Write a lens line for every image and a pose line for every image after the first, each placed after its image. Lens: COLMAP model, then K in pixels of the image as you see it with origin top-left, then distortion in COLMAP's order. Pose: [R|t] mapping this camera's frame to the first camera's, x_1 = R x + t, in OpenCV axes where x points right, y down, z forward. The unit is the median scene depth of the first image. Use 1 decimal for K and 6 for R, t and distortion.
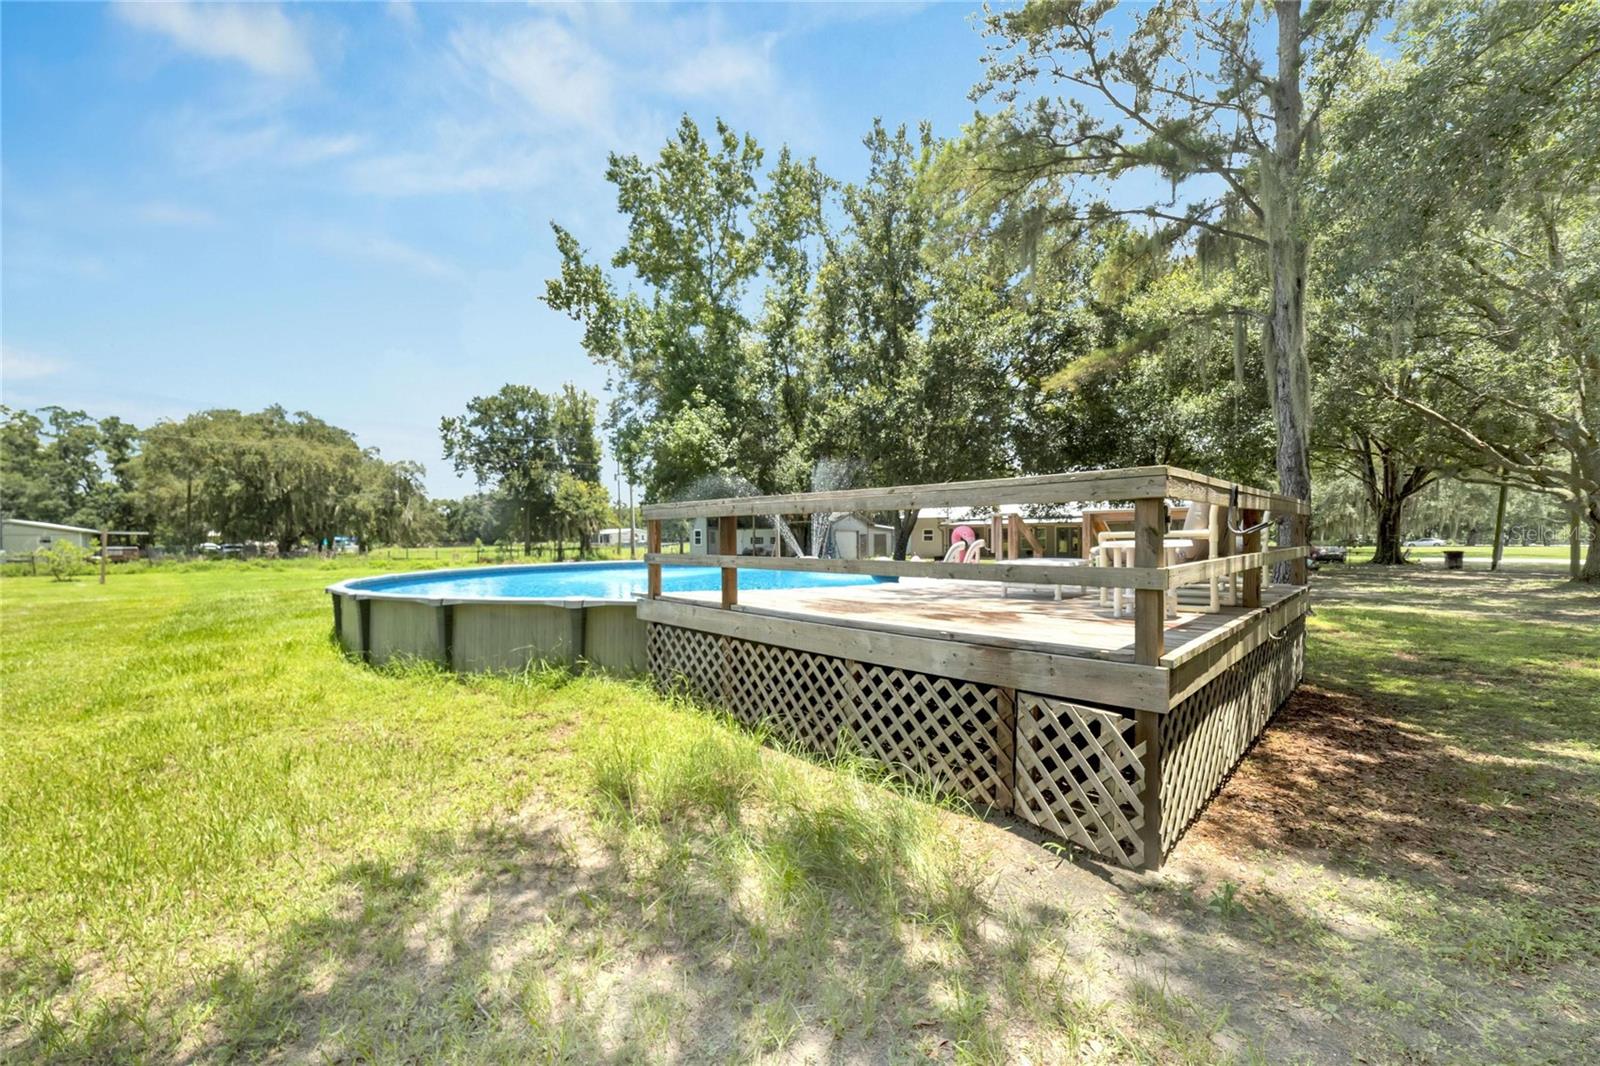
lens RADIAL K [[562.7, 0, 796.3], [0, 562.7, 569.7], [0, 0, 1]] dist [-0.000620, -0.000029]
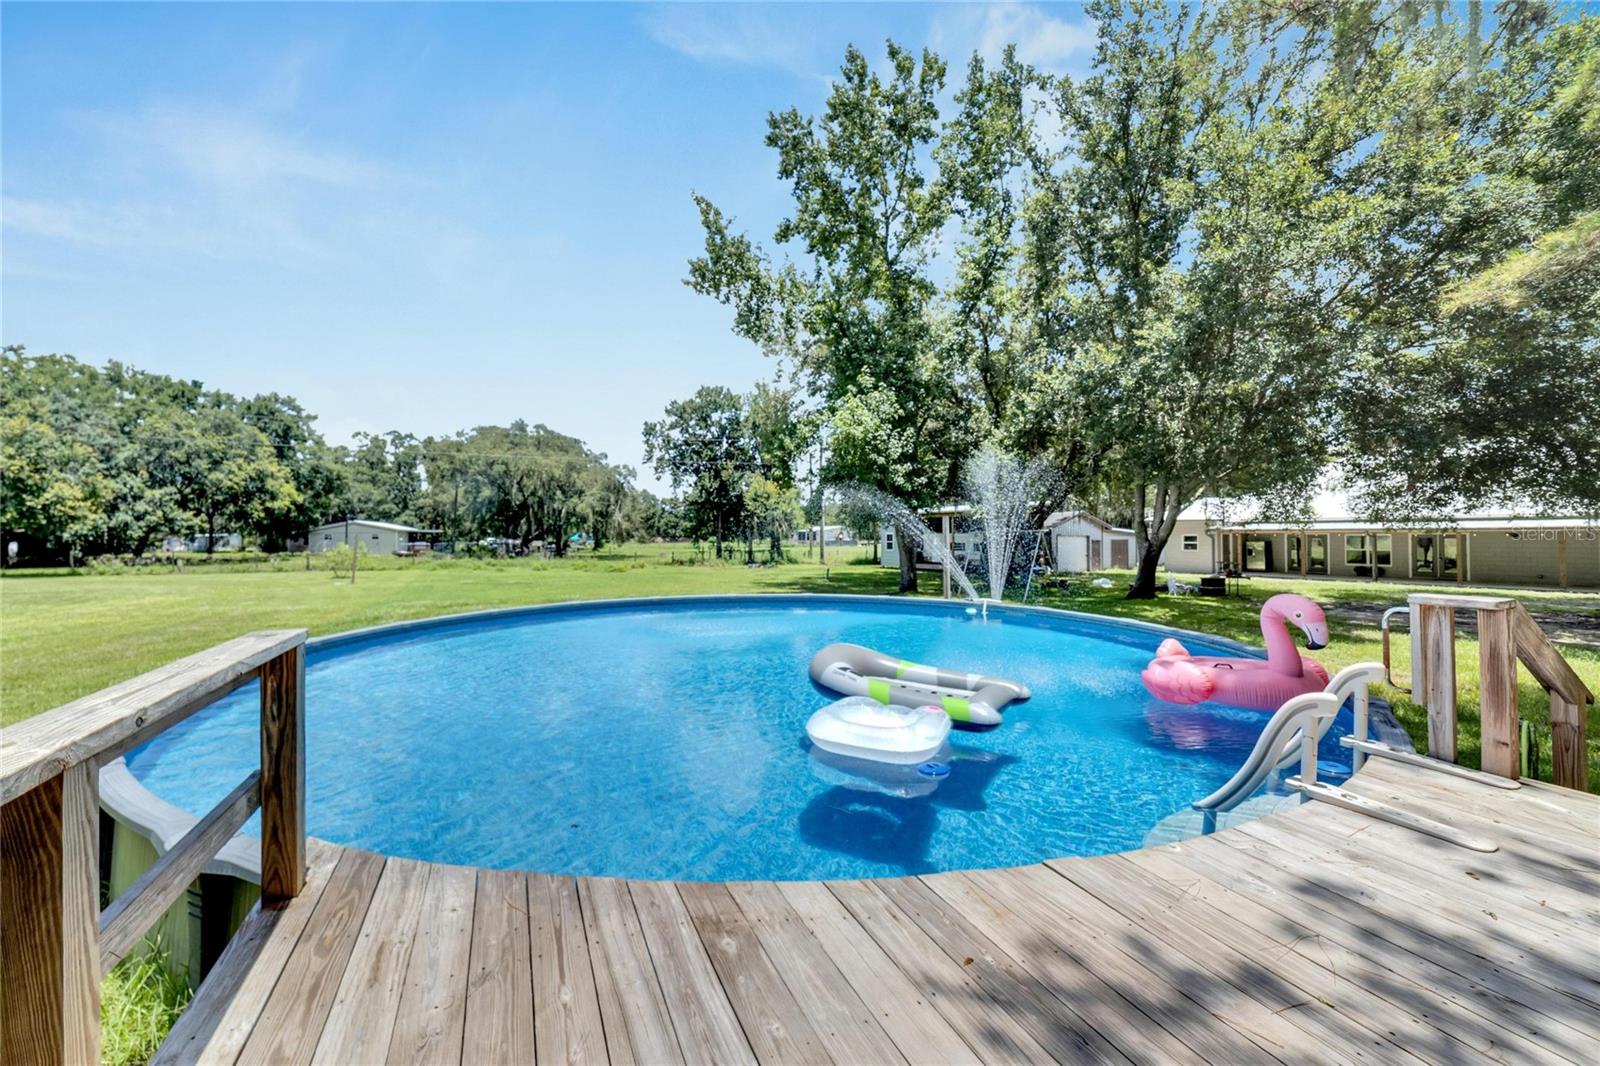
lens RADIAL K [[614.4, 0, 797.0], [0, 614.4, 536.2], [0, 0, 1]] dist [-0.008835, 0.008101]
pose [[0.942739, 0.008175, -0.333431, 0.029242], [-0.028075, 0.998097, -0.054907, -0.028449], [0.332347, 0.061124, 0.941174, 0.135313]]
